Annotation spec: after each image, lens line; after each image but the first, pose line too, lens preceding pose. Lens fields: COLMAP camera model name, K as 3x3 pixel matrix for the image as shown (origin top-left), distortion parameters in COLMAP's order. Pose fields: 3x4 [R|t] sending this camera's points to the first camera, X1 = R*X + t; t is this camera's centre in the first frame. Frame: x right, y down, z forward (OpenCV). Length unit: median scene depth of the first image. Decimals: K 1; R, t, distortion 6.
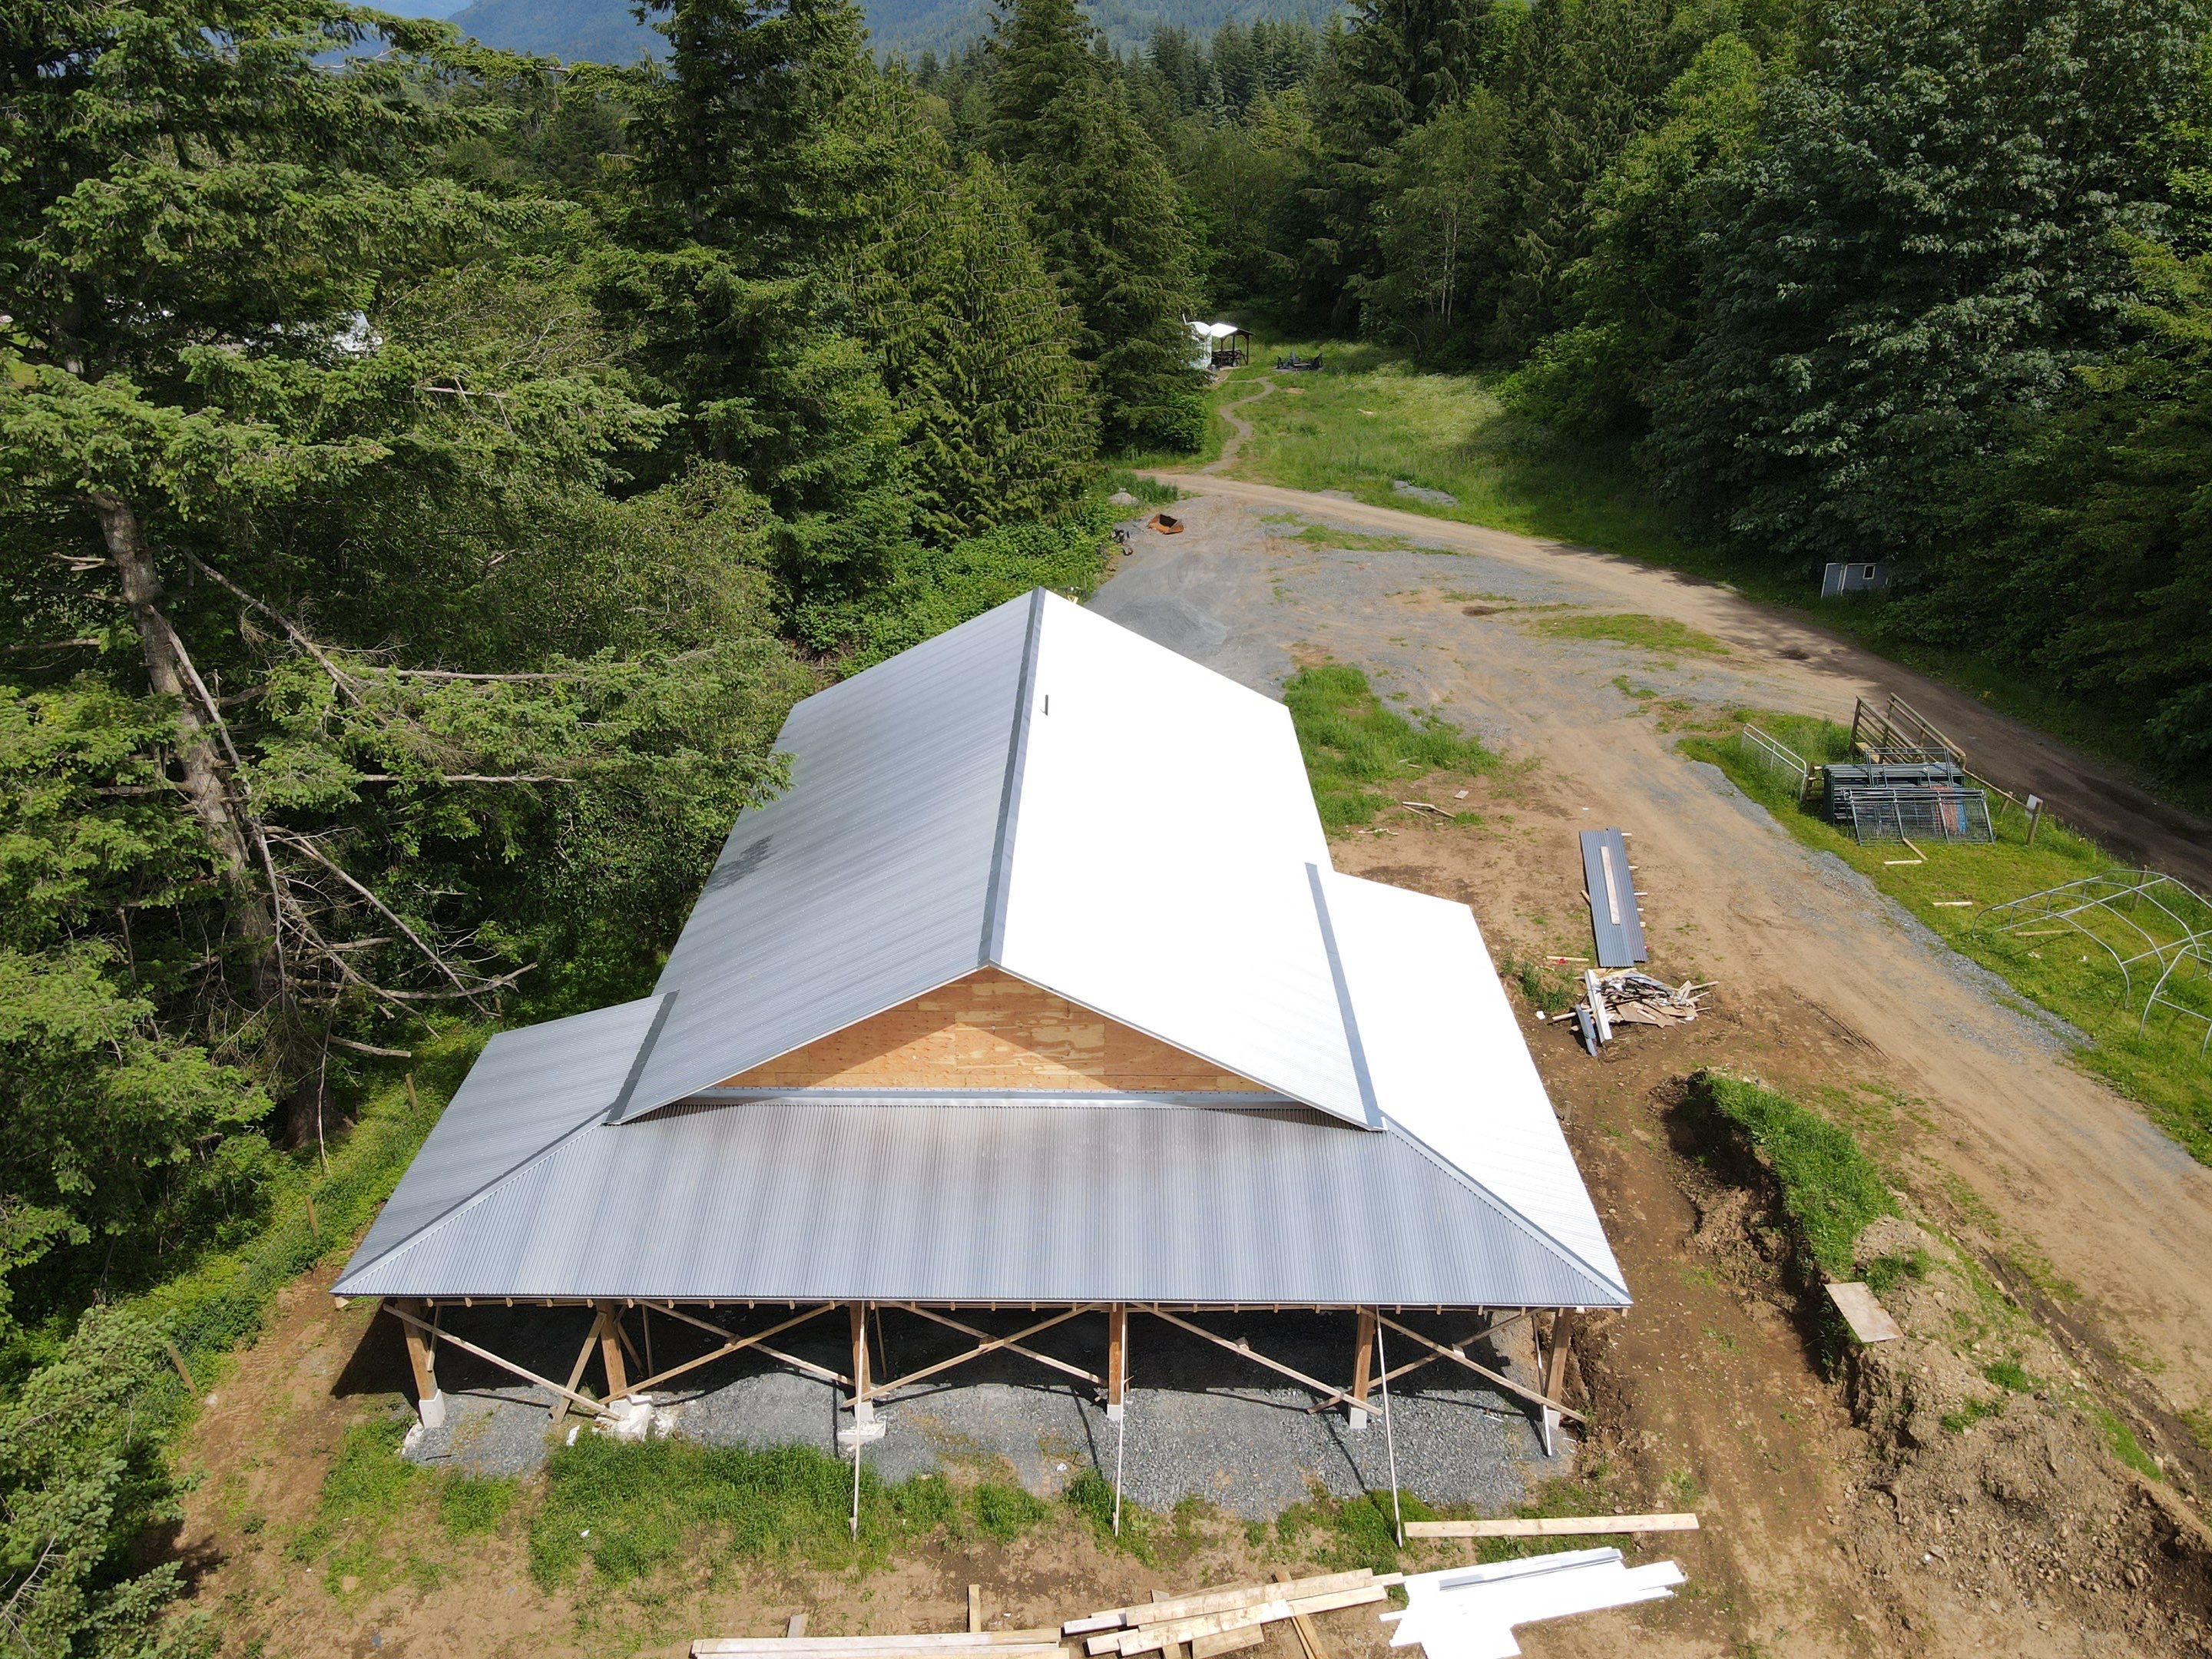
lens RADIAL K [[1578.9, 0, 1105.3], [0, 1578.9, 831.6], [0, 0, 1]] dist [-0.005877, 0.006811]
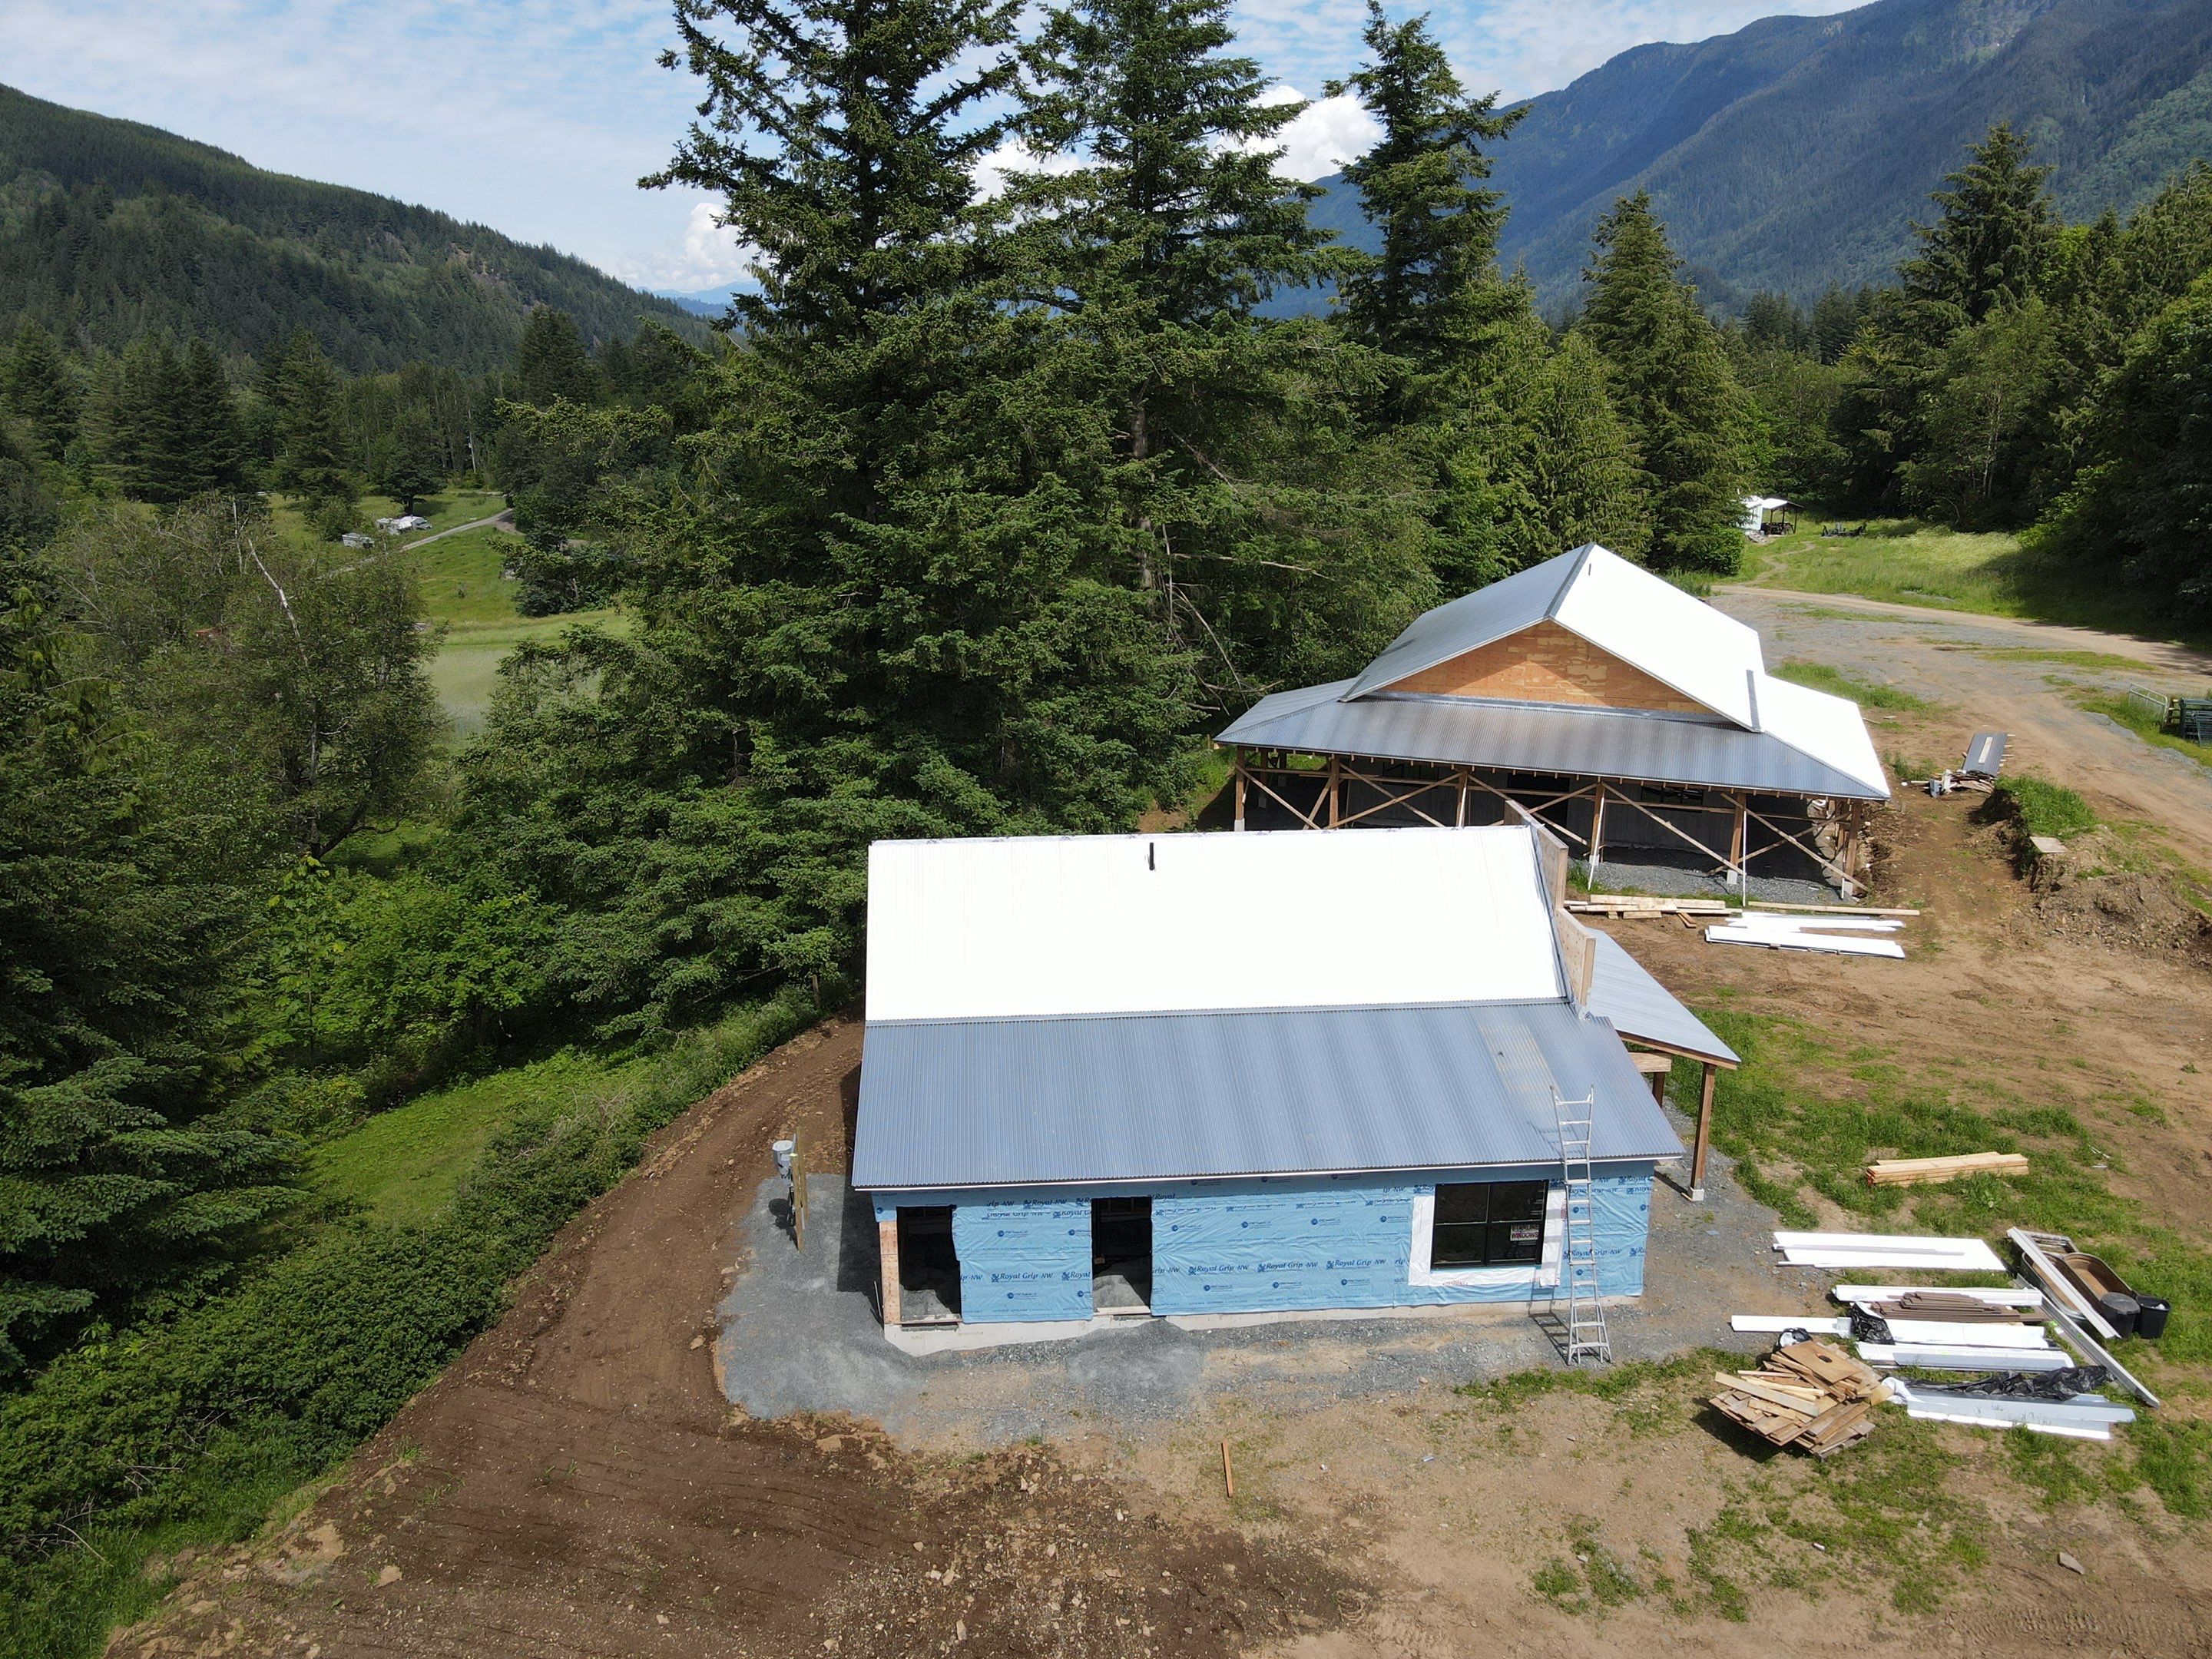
lens RADIAL K [[1613.9, 0, 1106.3], [0, 1613.9, 829.7], [0, 0, 1]] dist [0.004620, -0.010207]
pose [[0.942658, 0.089187, -0.321622, 0.025155], [-0.139241, 0.980860, -0.136112, 0.228219], [0.303327, 0.173090, 0.937034, -0.330451]]
